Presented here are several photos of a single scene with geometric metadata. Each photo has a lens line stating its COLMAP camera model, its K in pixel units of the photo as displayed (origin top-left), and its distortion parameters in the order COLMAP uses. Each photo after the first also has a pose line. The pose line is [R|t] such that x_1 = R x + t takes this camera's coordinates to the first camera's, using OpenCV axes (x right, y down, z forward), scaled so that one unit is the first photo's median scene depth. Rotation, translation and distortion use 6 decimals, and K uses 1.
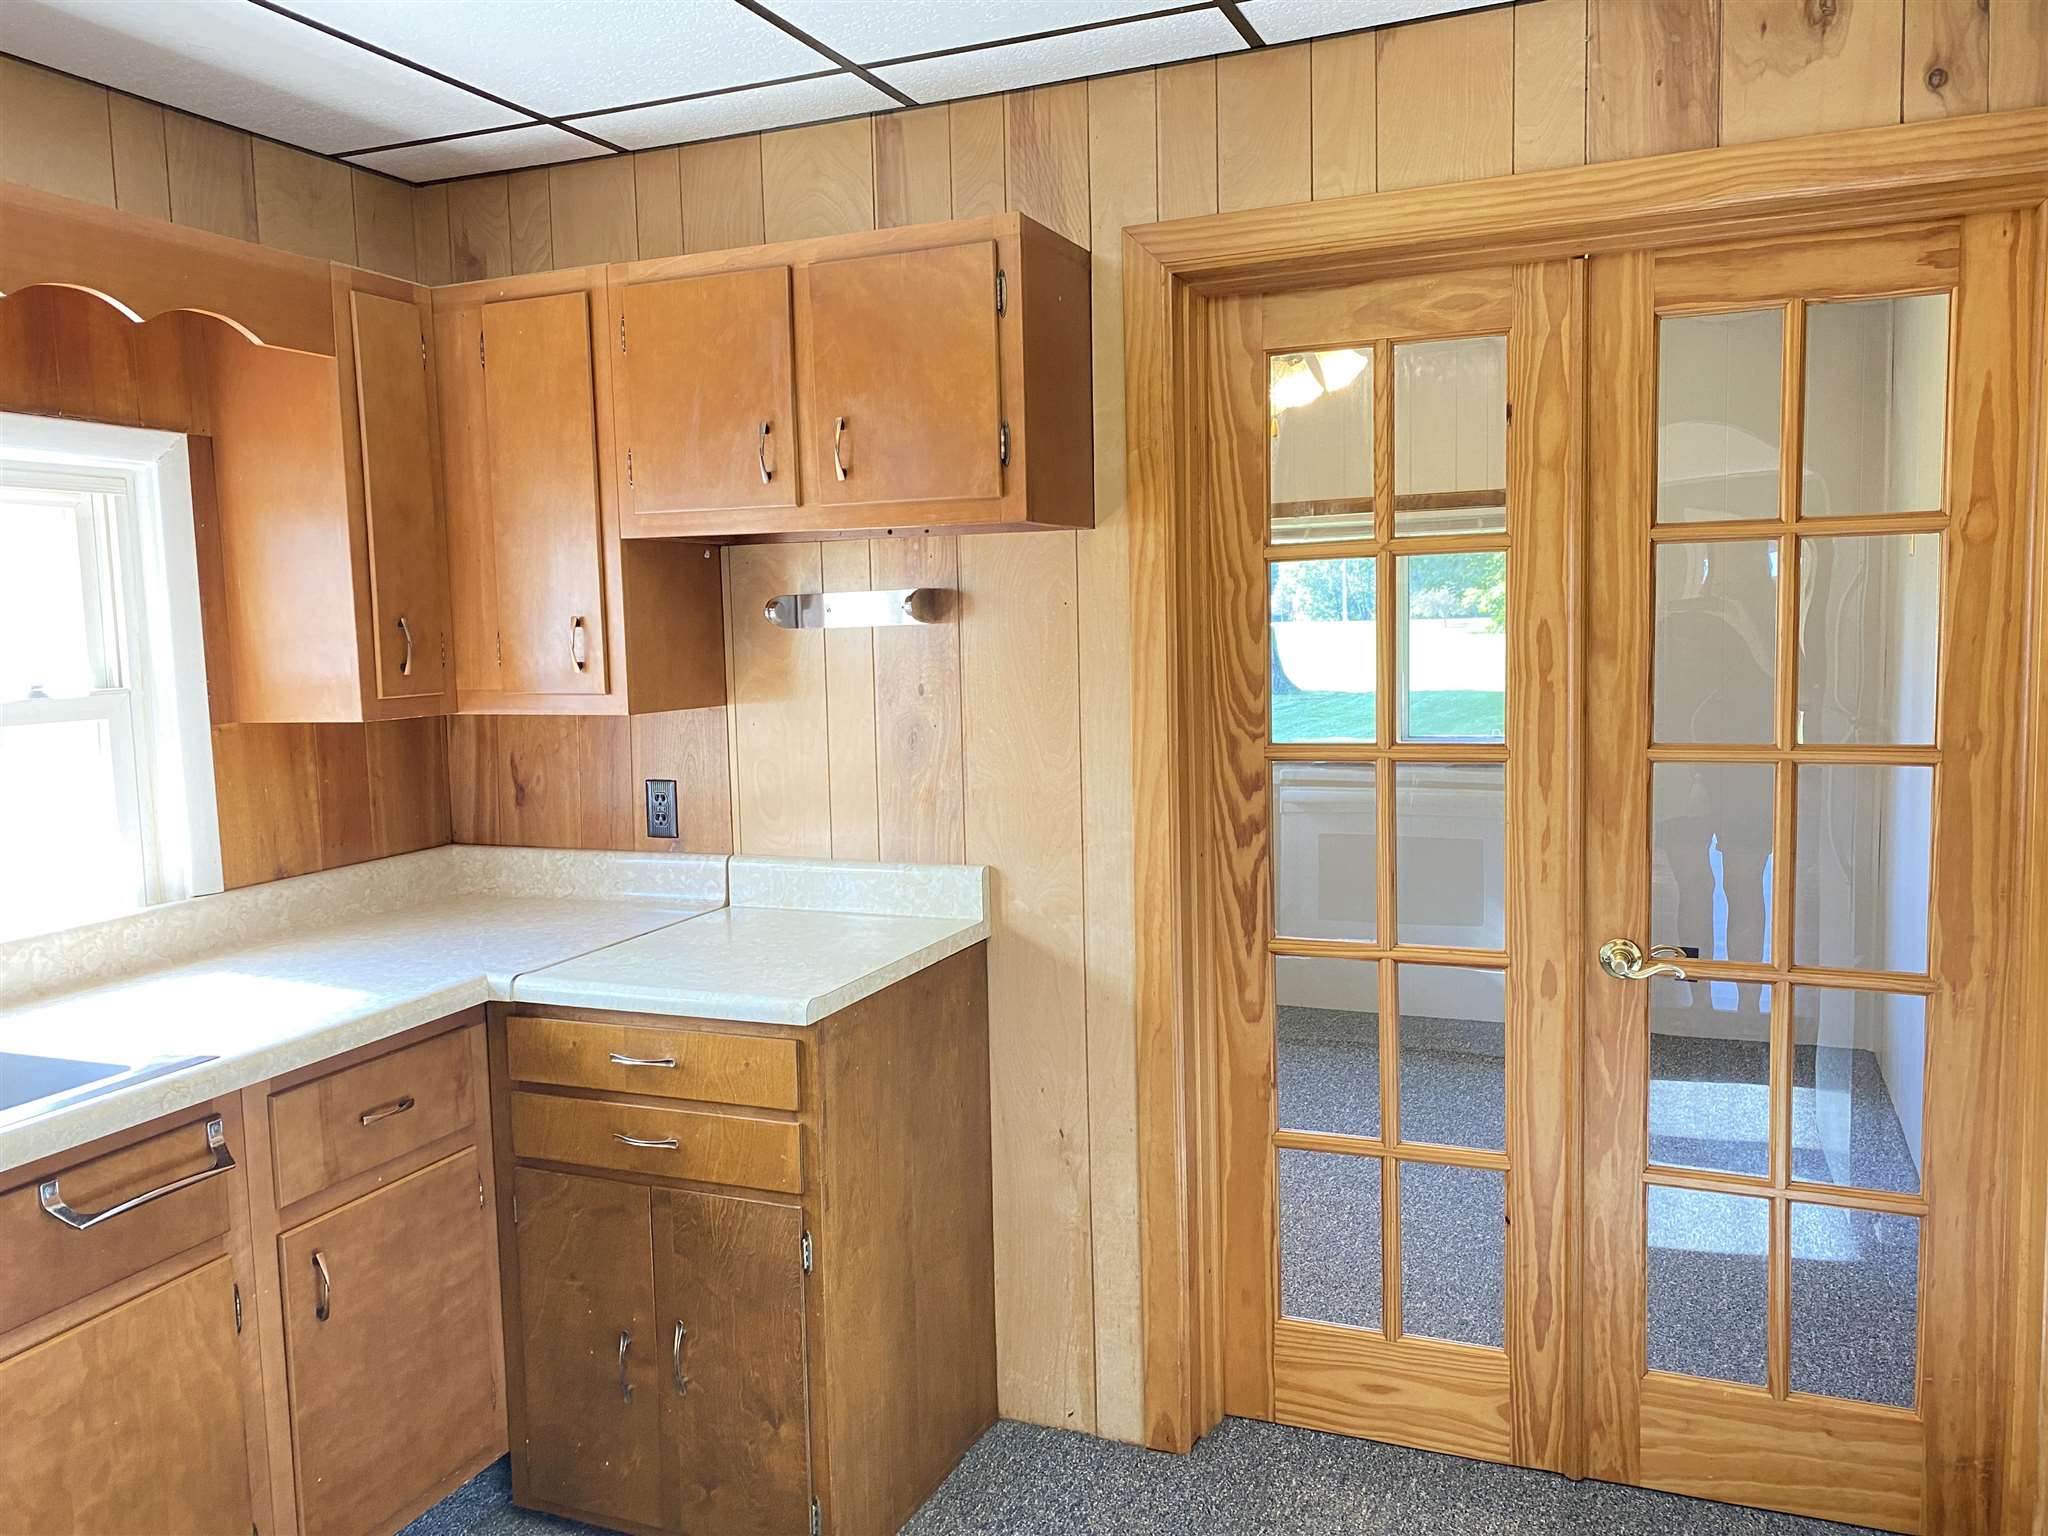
lens RADIAL K [[1560.6, 0, 1024.0], [0, 1560.6, 768.0], [0, 0, 1]] dist [0.029269, 0.000208]
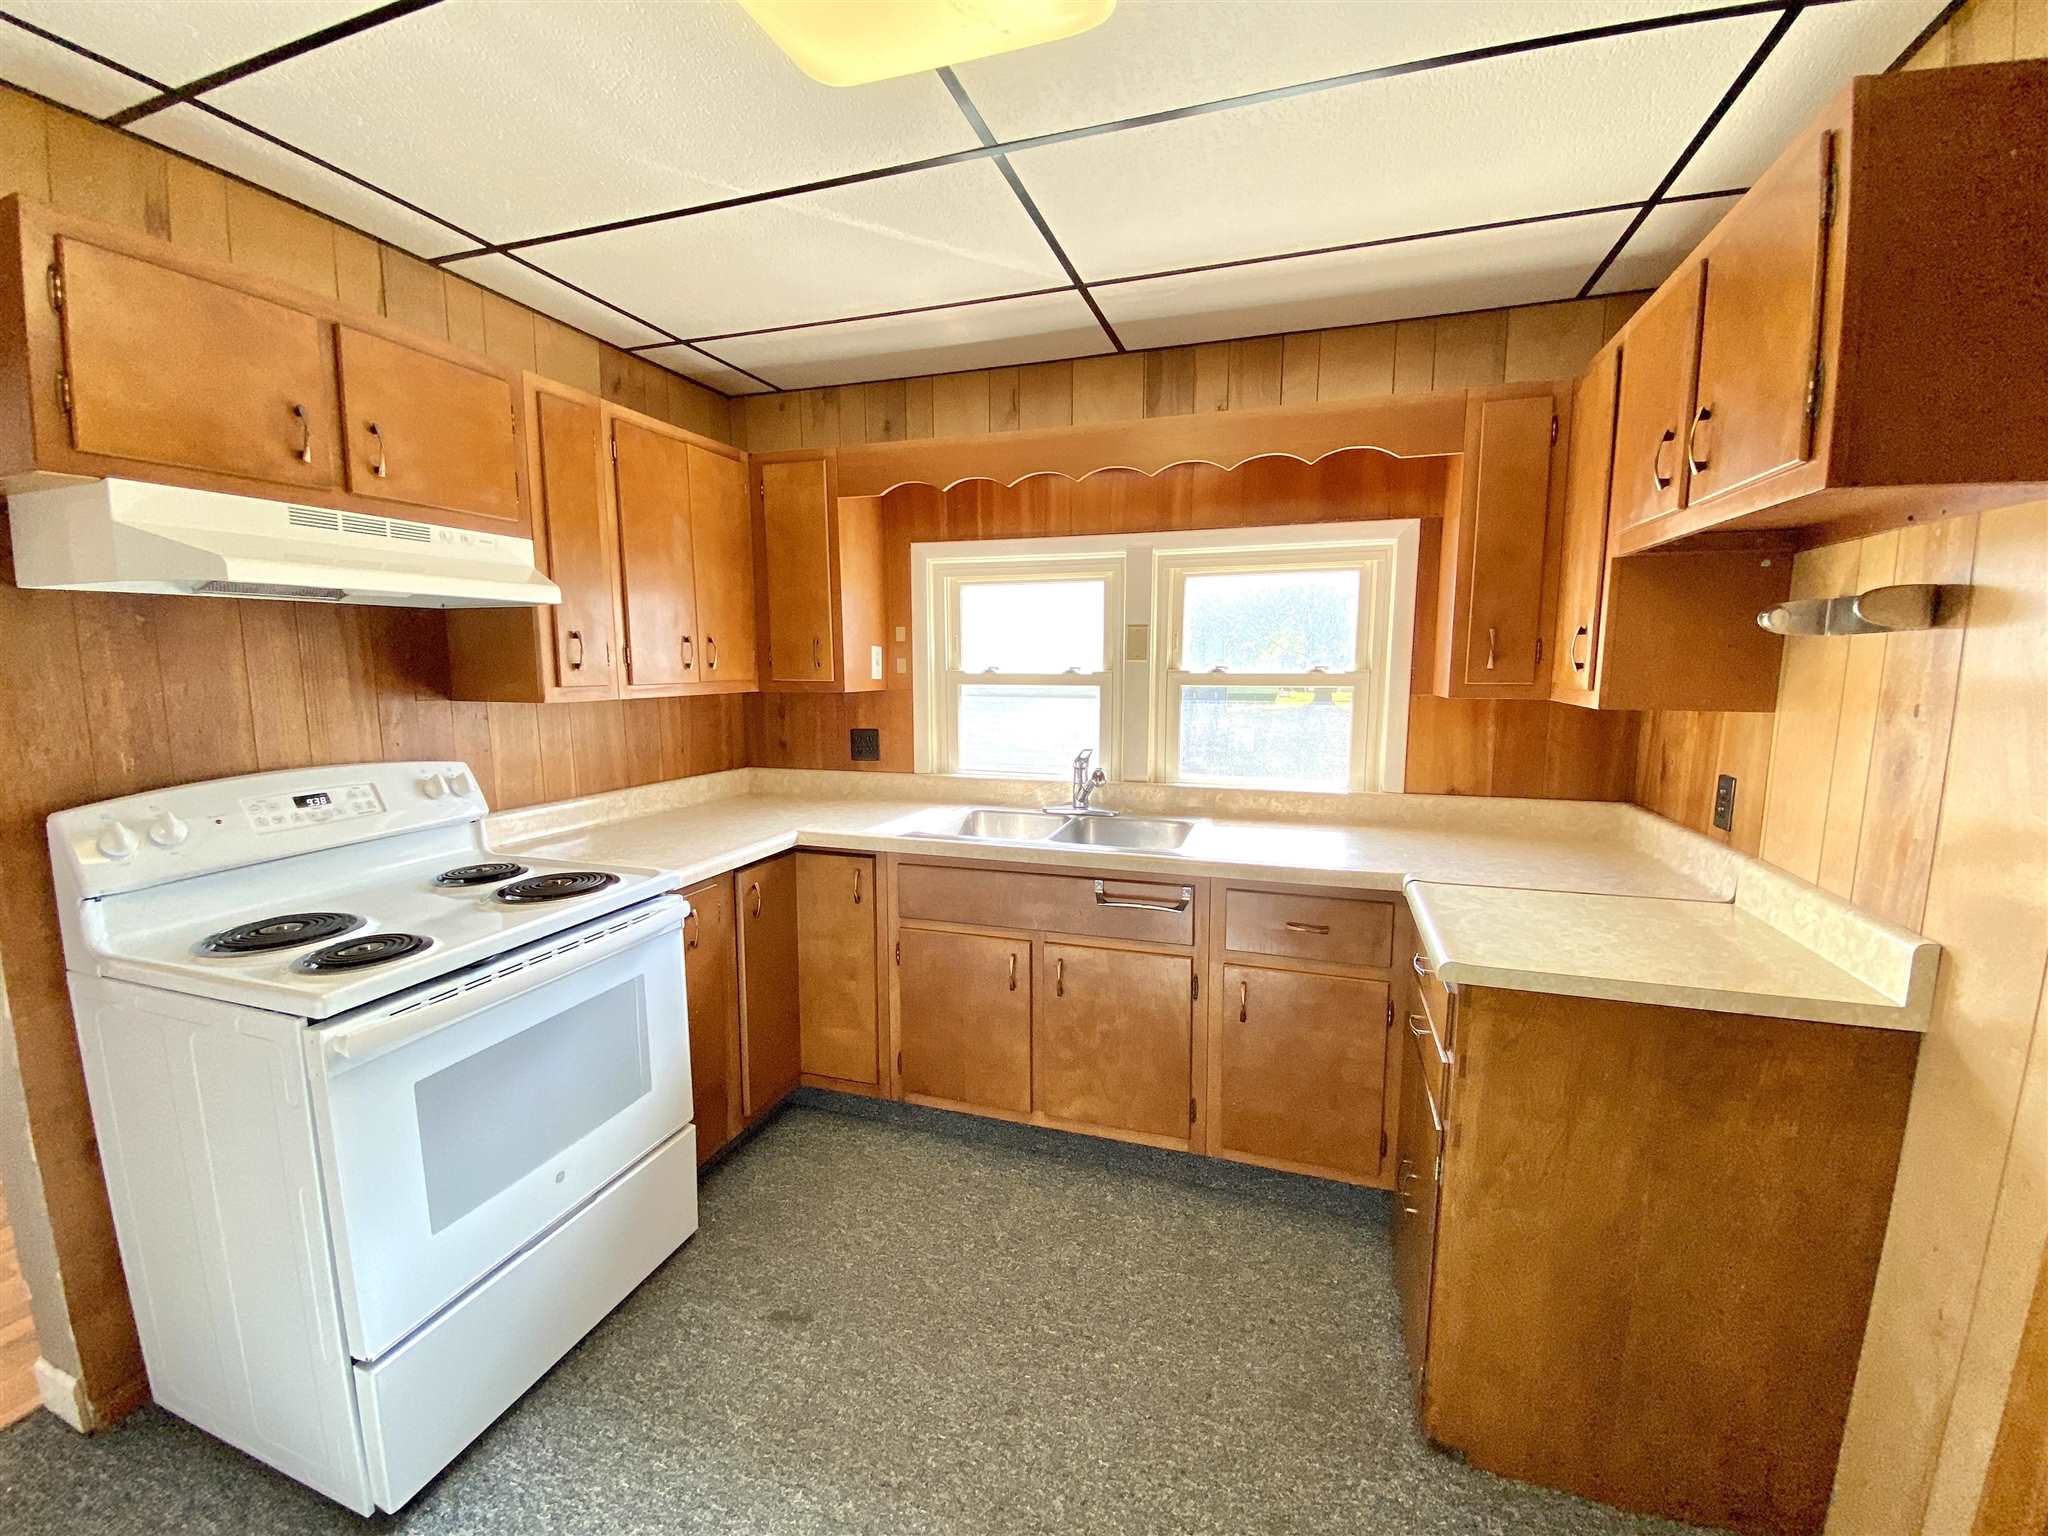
lens RADIAL K [[849.2, 0, 1024.0], [0, 849.2, 768.0], [0, 0, 1]] dist [-0.000751, -0.000646]
pose [[0.064109, 0.152730, -0.986186, 0.359426], [-0.100389, 0.984193, 0.145895, -0.039766], [0.992881, 0.089649, 0.078428, 0.522067]]
